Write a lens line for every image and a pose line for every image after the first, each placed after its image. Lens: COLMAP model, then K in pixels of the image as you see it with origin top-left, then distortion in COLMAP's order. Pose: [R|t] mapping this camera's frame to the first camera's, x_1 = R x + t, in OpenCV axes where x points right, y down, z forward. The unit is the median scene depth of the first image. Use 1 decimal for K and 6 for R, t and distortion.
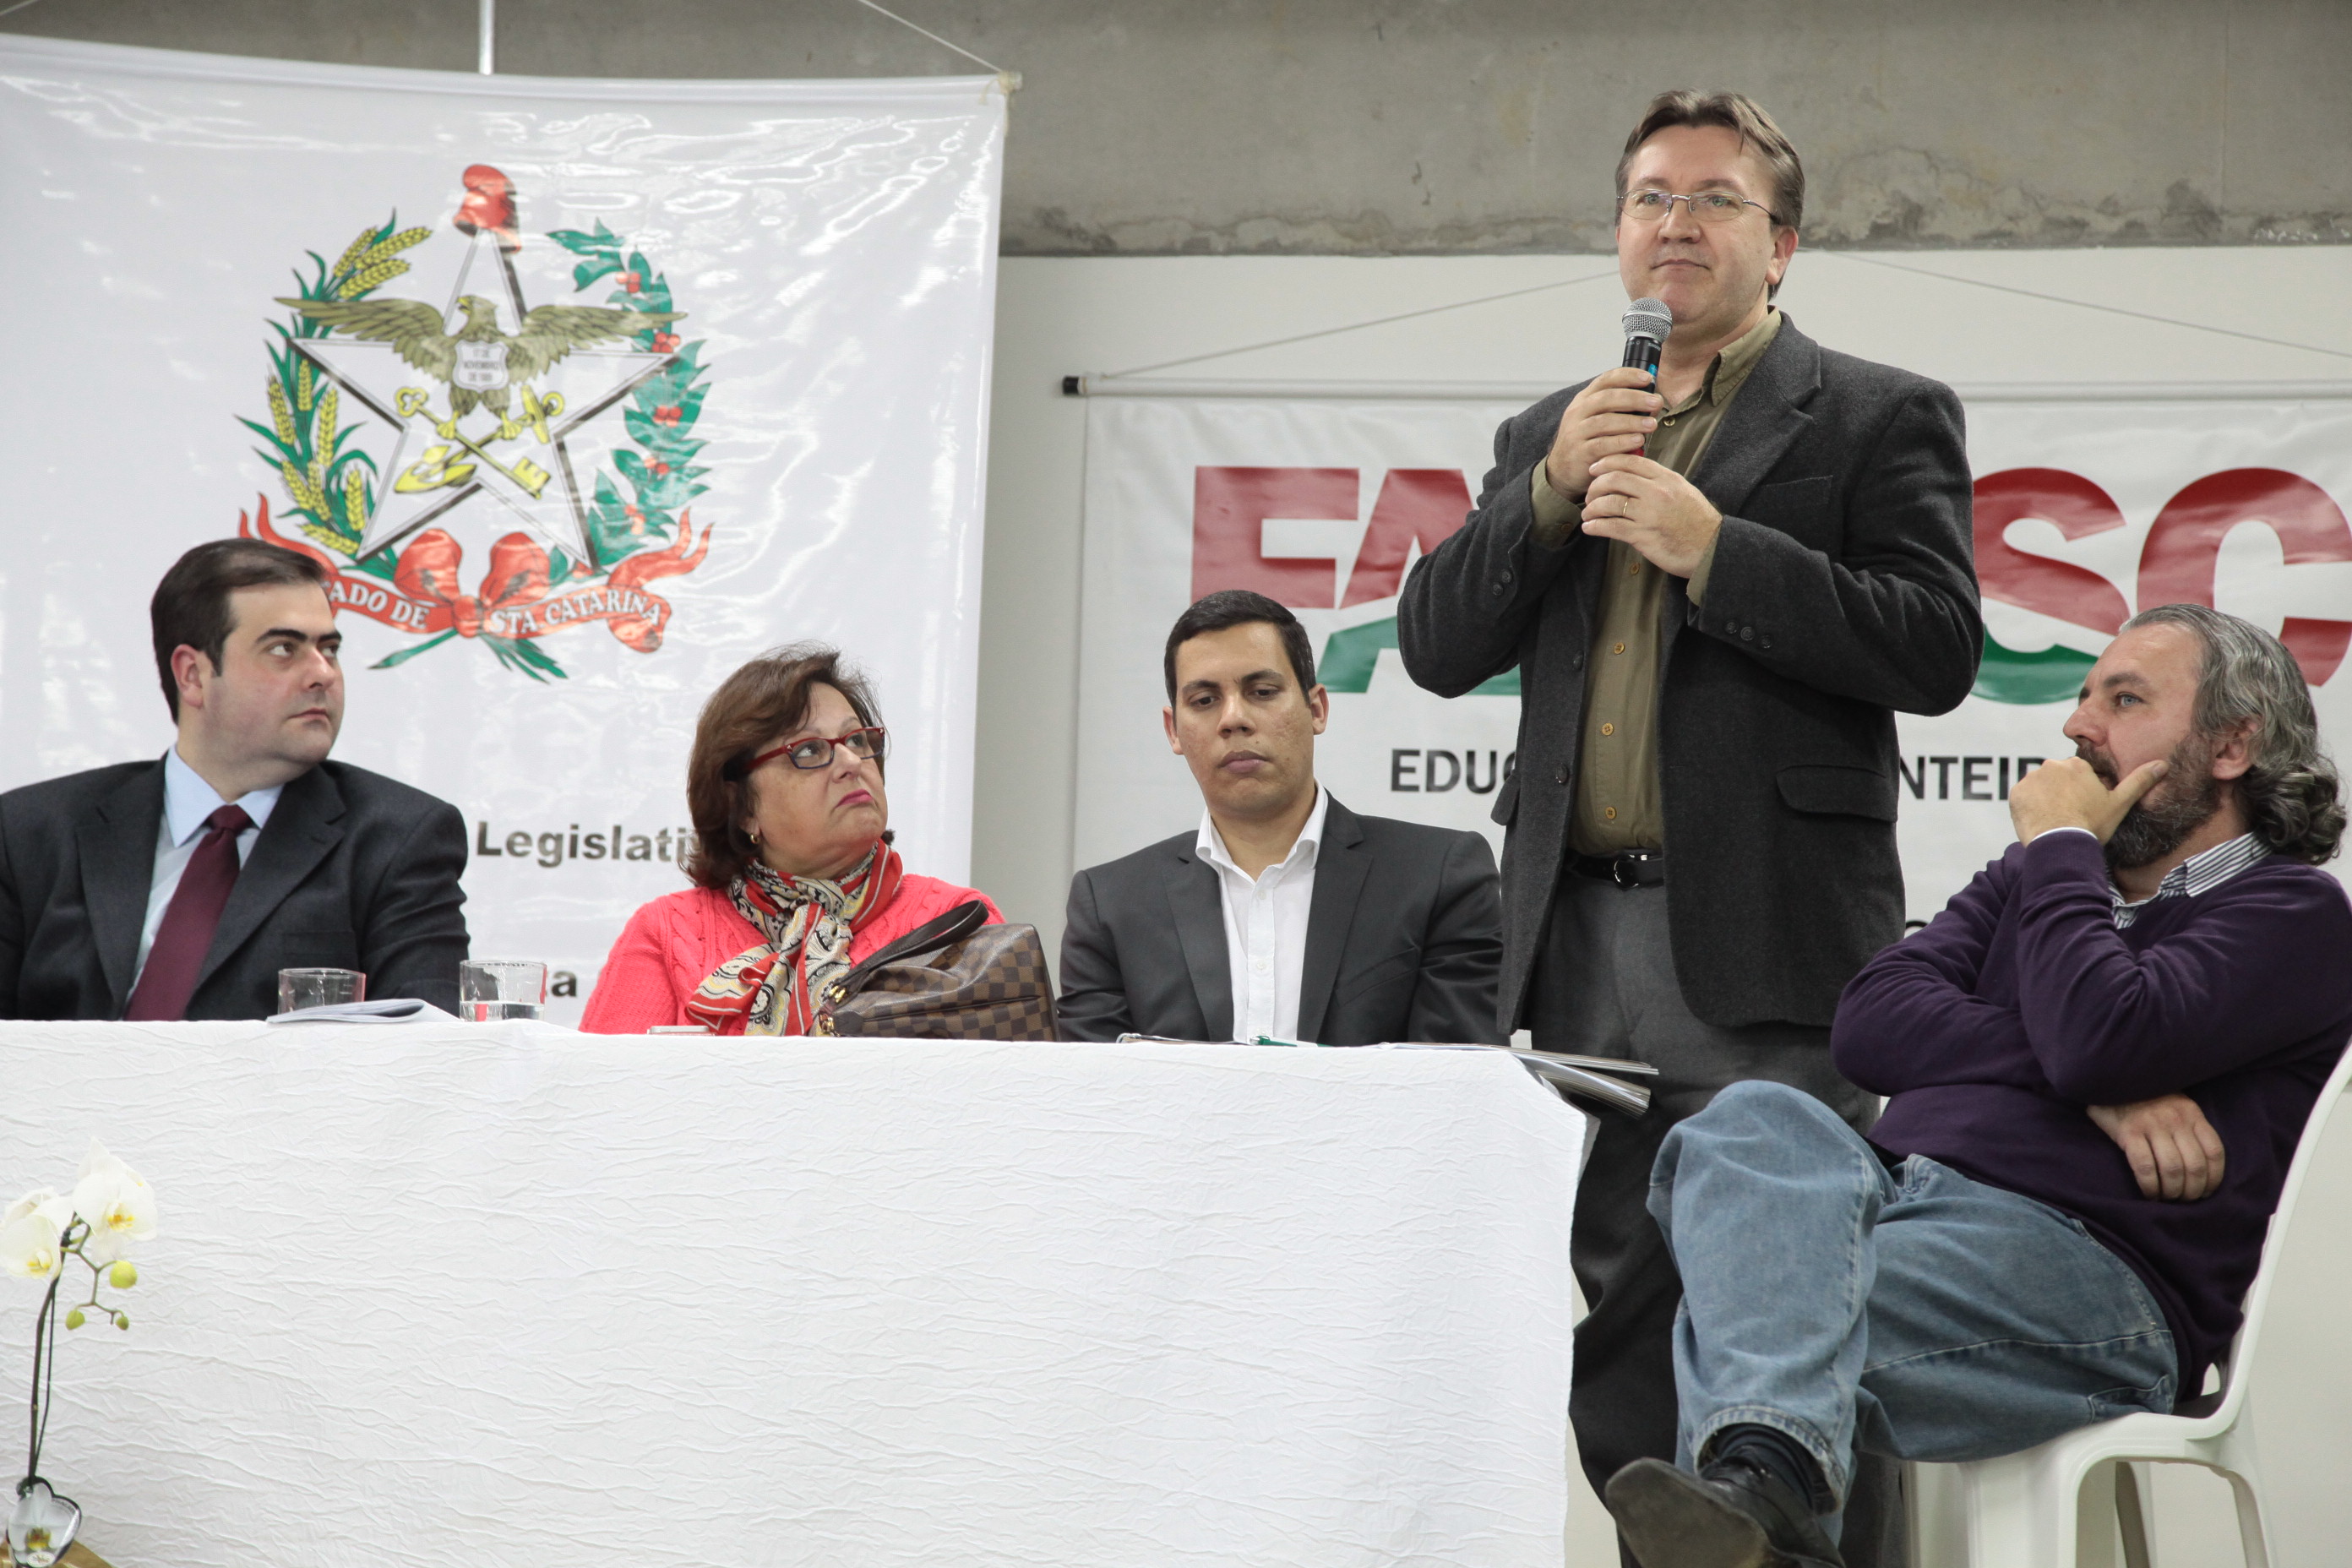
lens RADIAL K [[5980.6, 0, 1197.6], [0, 5980.6, 771.7], [0, 0, 1]] dist [0.554303, 0.000000]
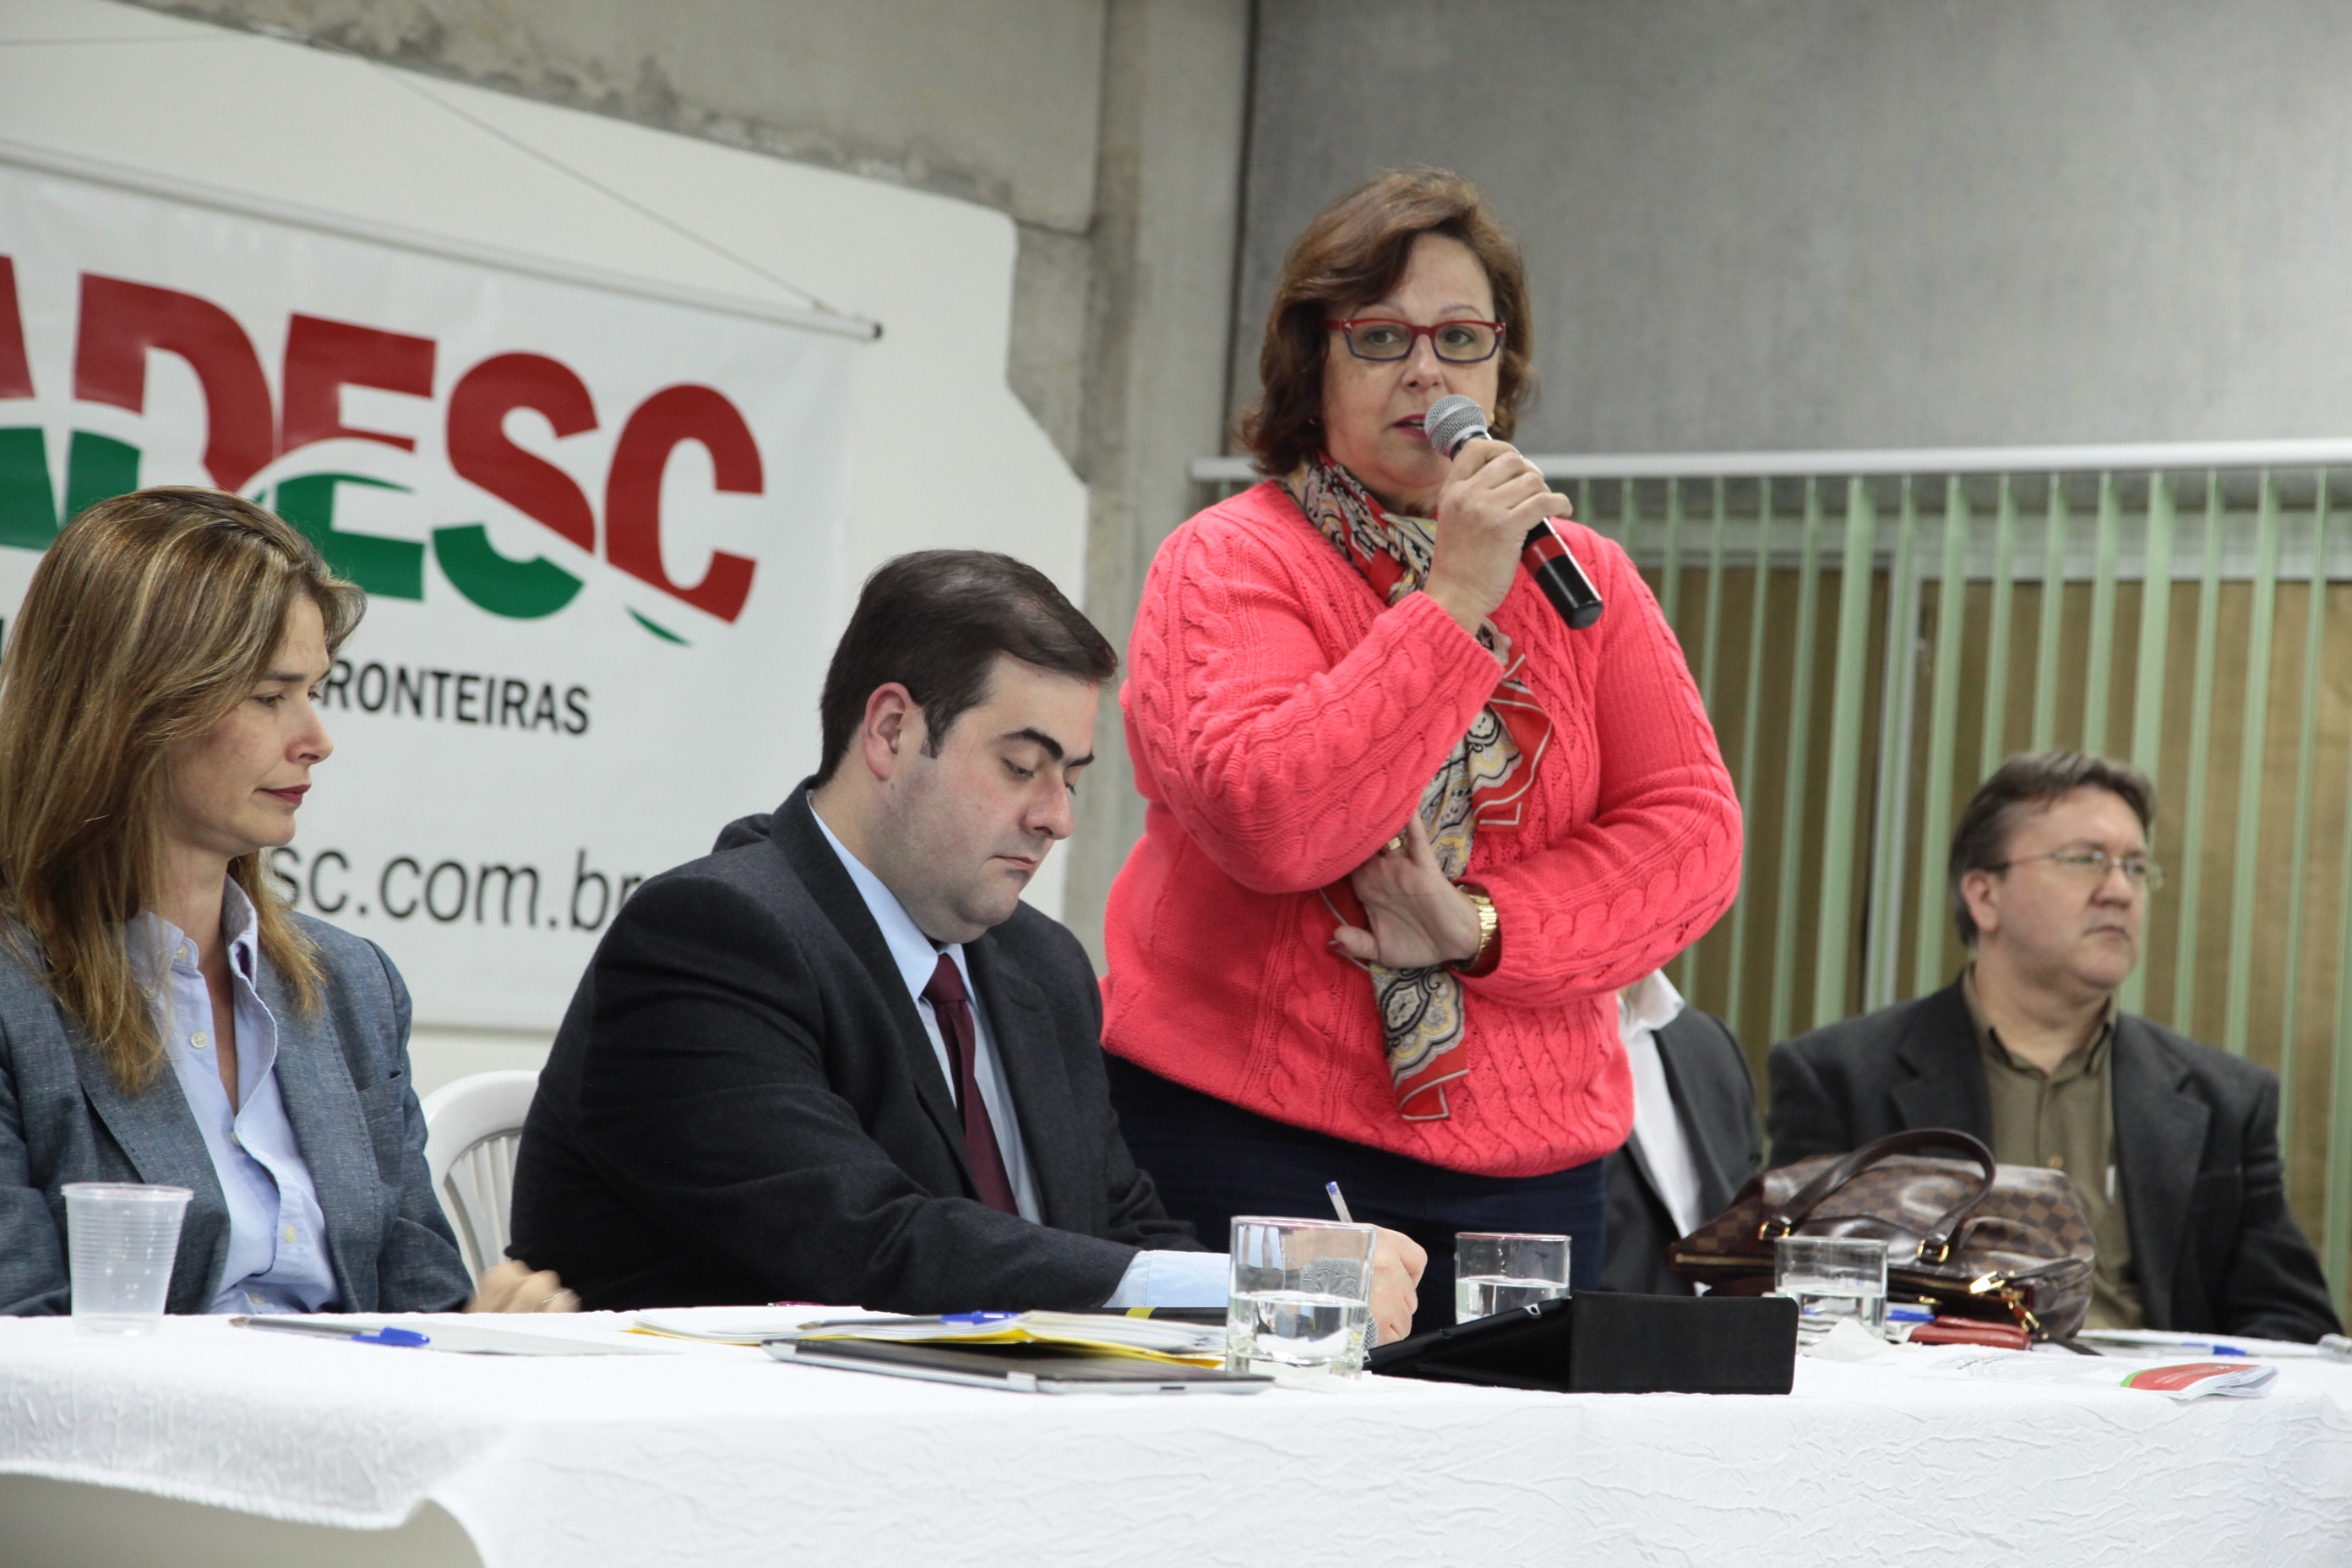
lens RADIAL K [[5703.1, 0, 1164.9], [0, 5703.1, 795.0], [0, 0, 1]] dist [0.575435, 0.000000]
pose [[0.525146, 0.040123, 0.850066, -0.556879], [-0.128373, 0.991193, 0.032521, -0.026513], [-0.841274, -0.126204, 0.525672, 0.491405]]
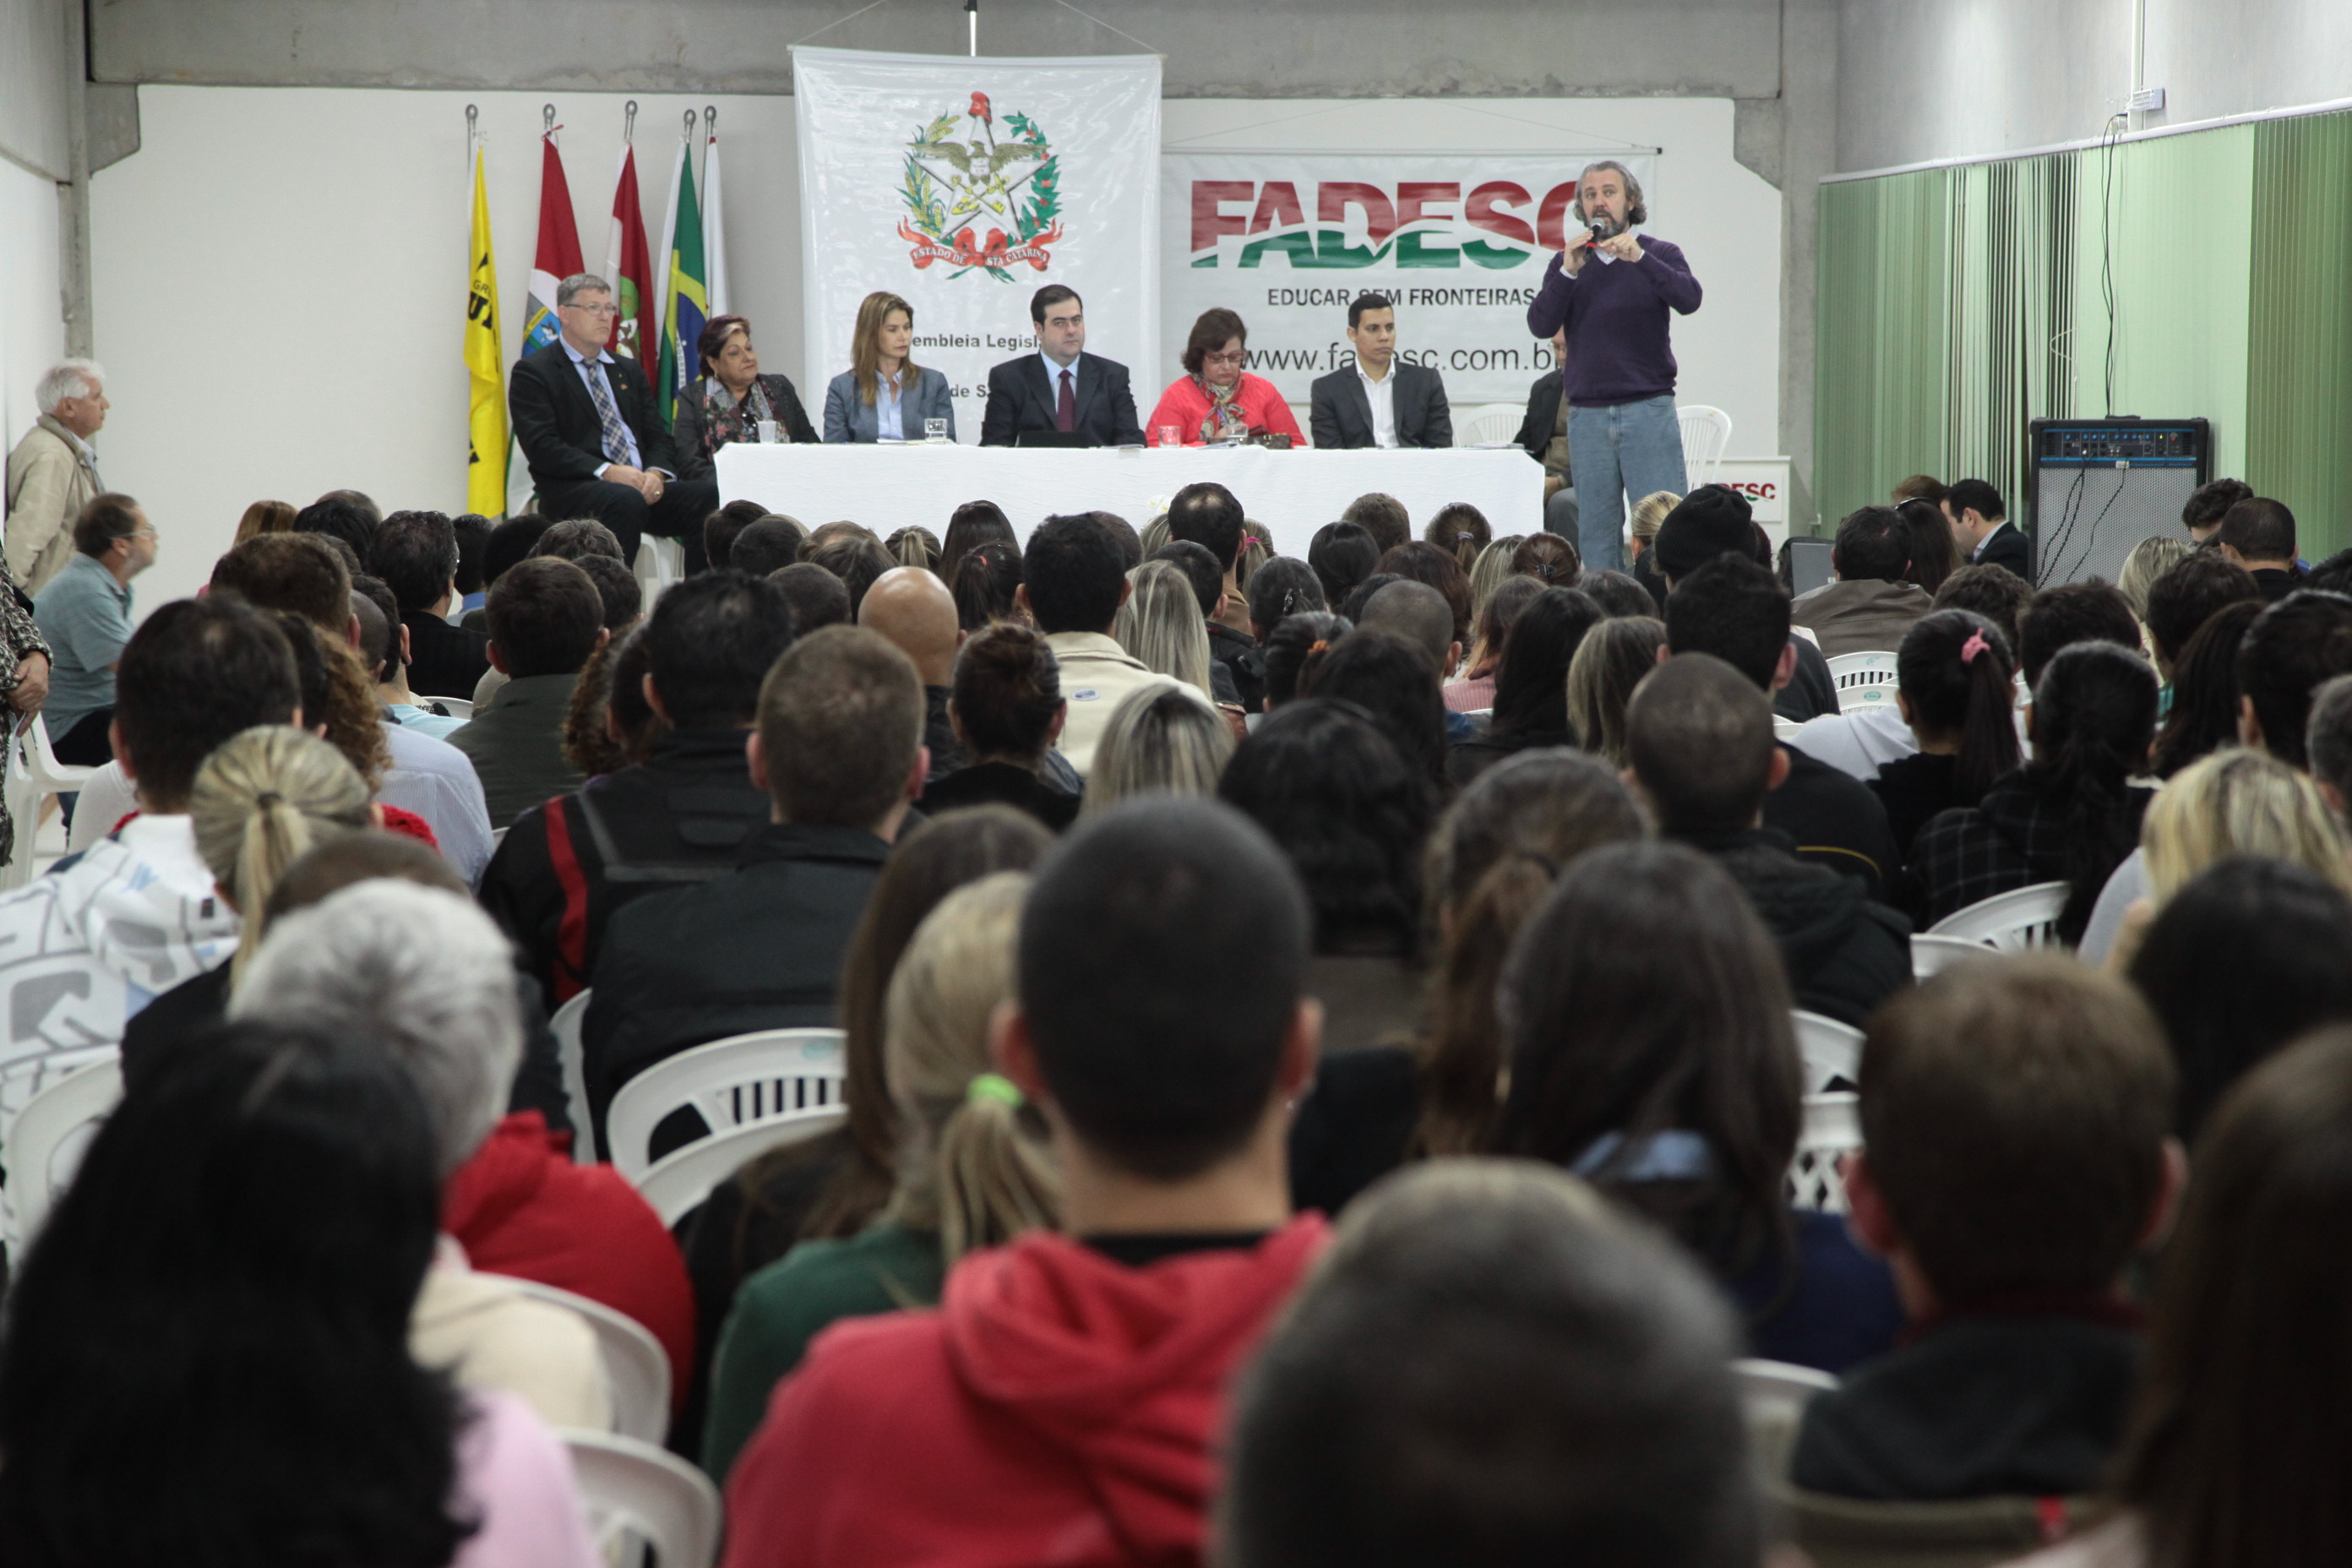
lens RADIAL K [[6650.1, 0, 1187.5], [0, 6650.1, 794.3], [0, 0, 1]] dist [0.802232, 0.000000]
pose [[0.968351, -0.039867, 0.246389, -0.791224], [0.001111, 0.987840, 0.155472, -0.259335], [-0.249591, -0.150277, 0.956620, -1.990955]]
